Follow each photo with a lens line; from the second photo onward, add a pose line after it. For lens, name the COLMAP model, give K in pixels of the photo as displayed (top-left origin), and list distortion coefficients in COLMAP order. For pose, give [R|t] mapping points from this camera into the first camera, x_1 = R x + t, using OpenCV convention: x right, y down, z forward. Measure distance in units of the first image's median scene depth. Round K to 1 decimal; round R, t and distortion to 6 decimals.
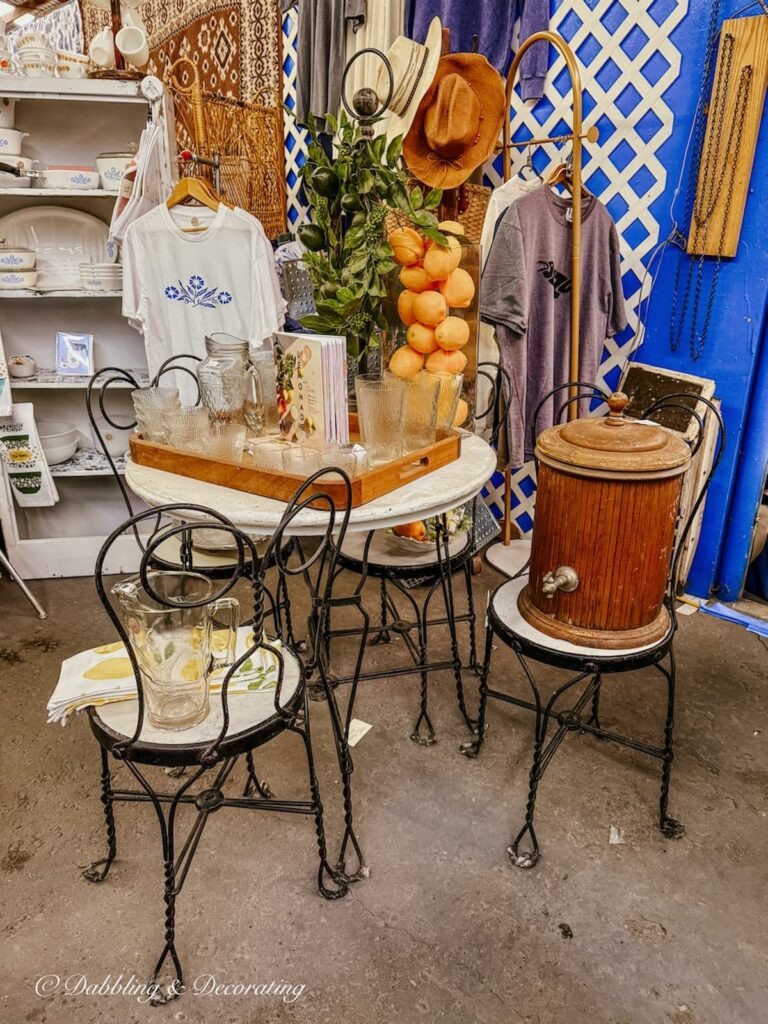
lens RADIAL K [[749.7, 0, 381.5], [0, 749.7, 516.9], [0, 0, 1]] dist [-0.000183, -0.021234]
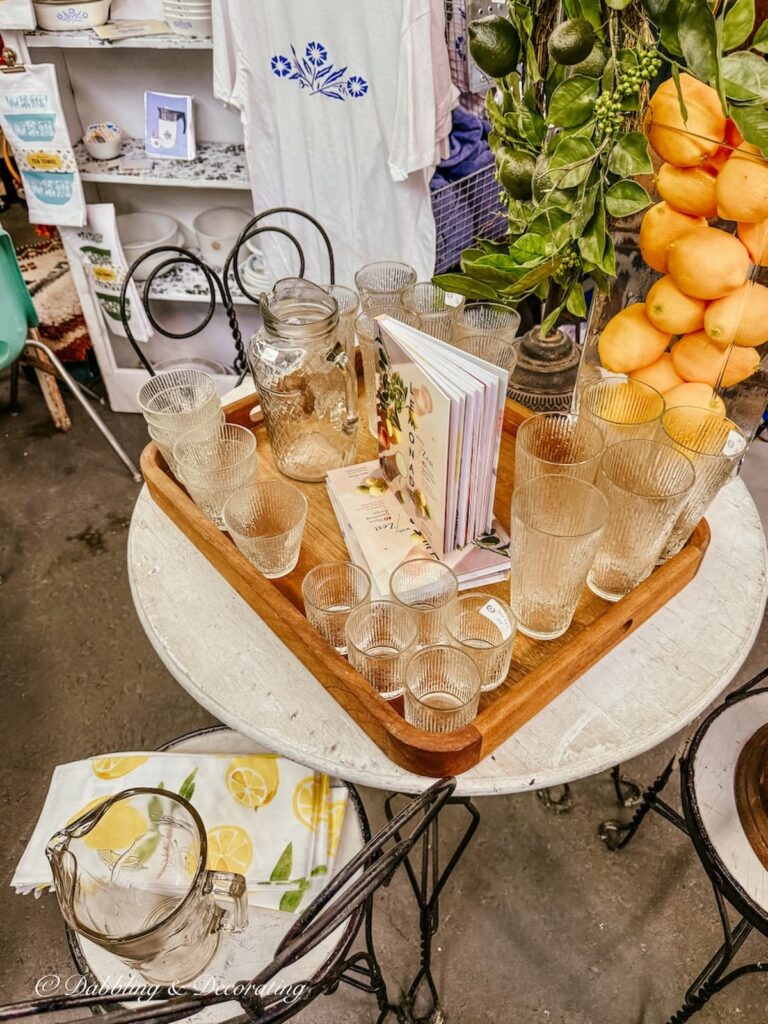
lens RADIAL K [[749.7, 0, 381.8], [0, 749.7, 514.1], [0, 0, 1]] dist [-0.000183, -0.021234]
pose [[0.965830, 0.170434, -0.195256, -0.010590], [-0.080575, 0.913491, 0.398801, -0.208604], [0.246333, -0.369441, 0.896010, 0.312620]]
